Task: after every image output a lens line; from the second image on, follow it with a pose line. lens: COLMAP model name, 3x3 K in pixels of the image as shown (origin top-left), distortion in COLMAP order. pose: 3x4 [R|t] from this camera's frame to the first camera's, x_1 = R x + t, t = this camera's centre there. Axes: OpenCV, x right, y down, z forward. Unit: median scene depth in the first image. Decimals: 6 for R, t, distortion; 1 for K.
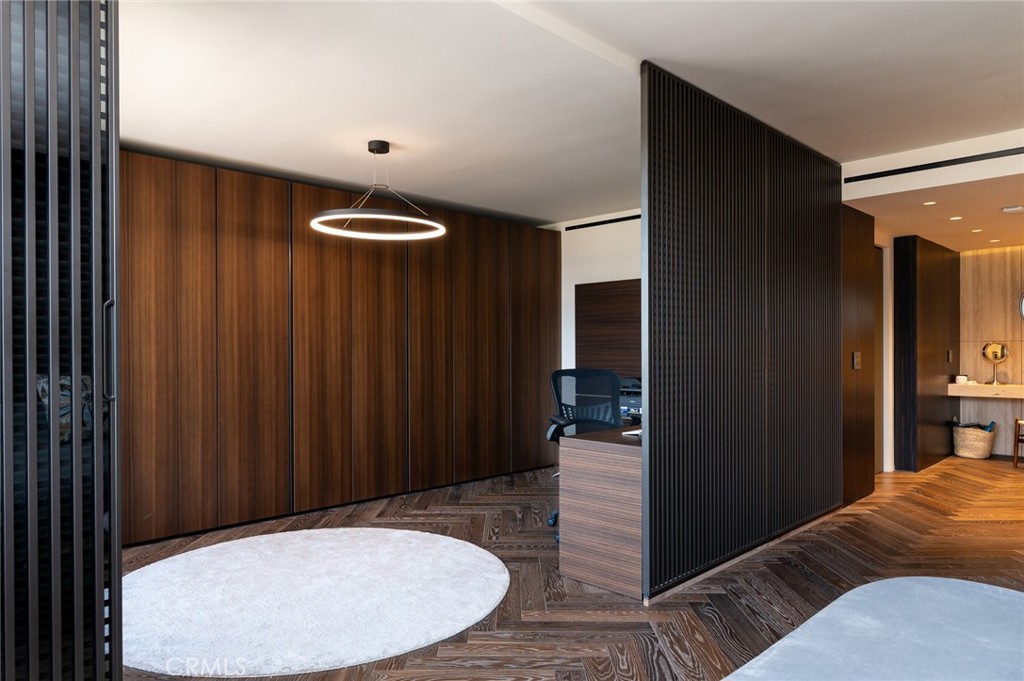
lens RADIAL K [[679.1, 0, 512.0], [0, 679.1, 340.5], [0, 0, 1]] dist [-0.000816, -0.001249]
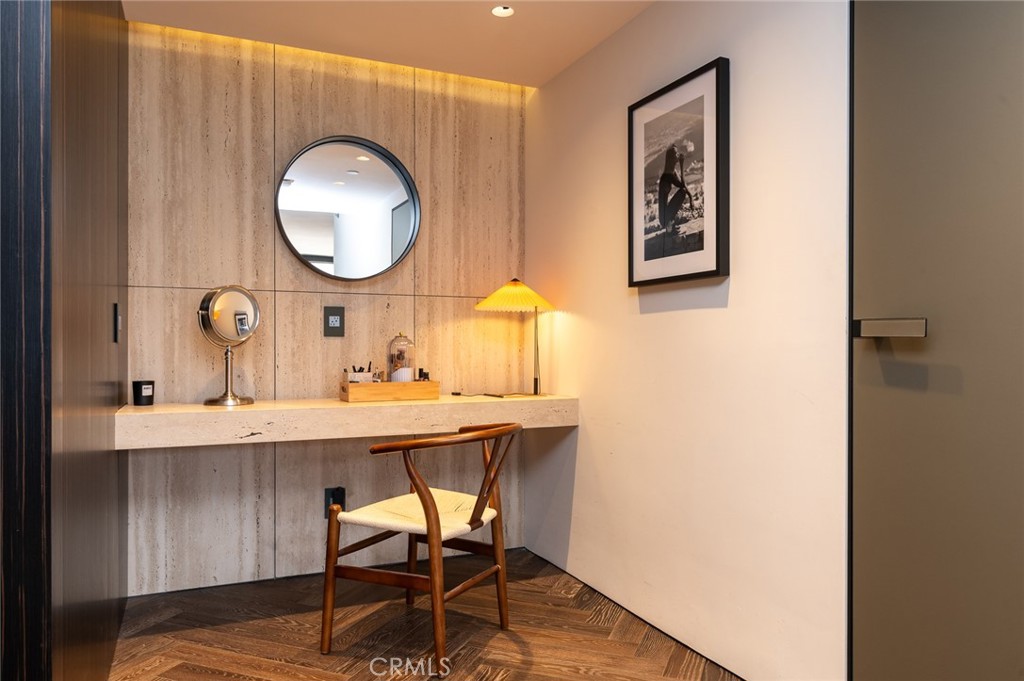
lens RADIAL K [[726.1, 0, 512.0], [0, 726.1, 340.5], [0, 0, 1]] dist [0.006837, 0.001726]
pose [[0.344625, 0.003548, 0.938734, 0.391991], [-0.006750, 0.999976, -0.001301, 0.029155], [-0.938716, -0.005888, 0.344641, 0.711472]]
